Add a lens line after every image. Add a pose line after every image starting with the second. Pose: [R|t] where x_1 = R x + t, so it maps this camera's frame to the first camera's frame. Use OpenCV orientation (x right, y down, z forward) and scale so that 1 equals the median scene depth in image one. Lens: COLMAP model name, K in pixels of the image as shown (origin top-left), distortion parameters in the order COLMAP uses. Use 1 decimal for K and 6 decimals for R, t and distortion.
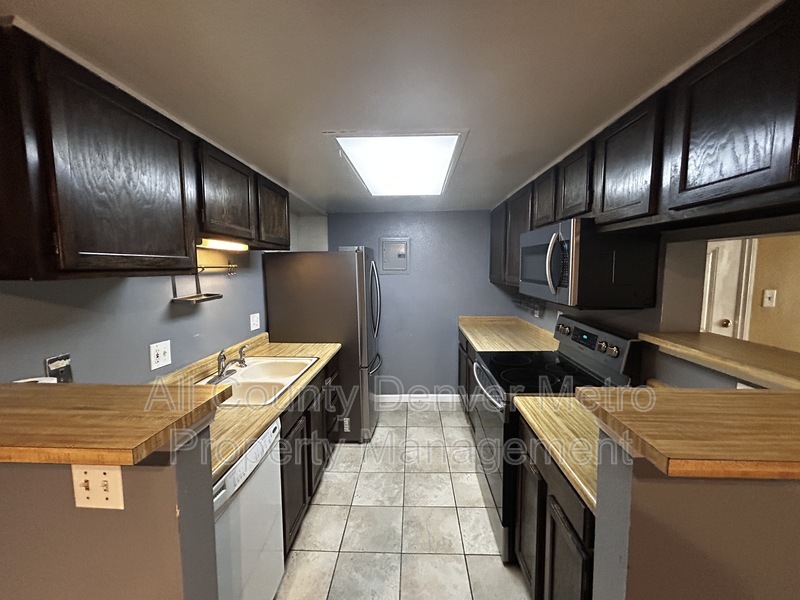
lens RADIAL K [[321.0, 0, 400.2], [0, 321.0, 298.6], [0, 0, 1]] dist [0.002299, 0.000098]
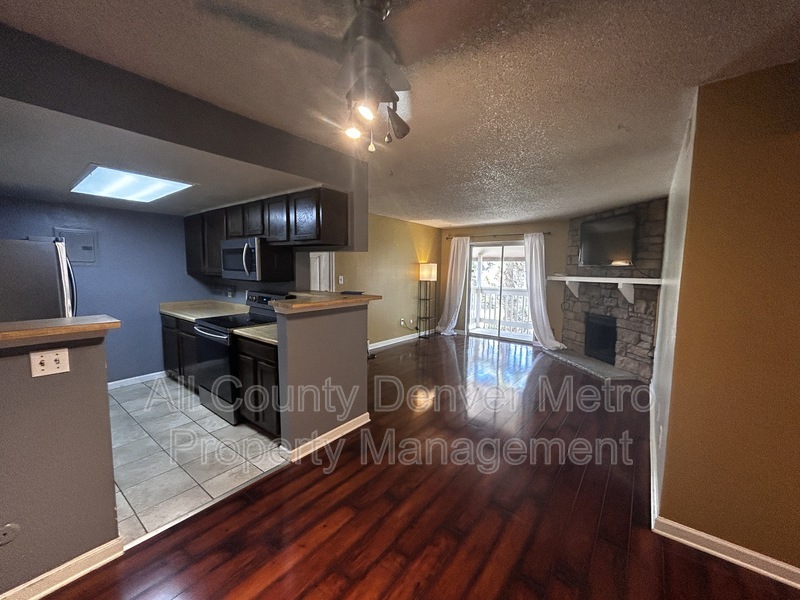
lens RADIAL K [[321.0, 0, 400.3], [0, 321.0, 300.6], [0, 0, 1]] dist [0.002299, 0.000098]
pose [[0.573029, -0.067668, 0.816737, -0.573348], [0.062681, 0.997285, 0.038650, 0.118138], [-0.817134, 0.029046, 0.575715, -0.826887]]
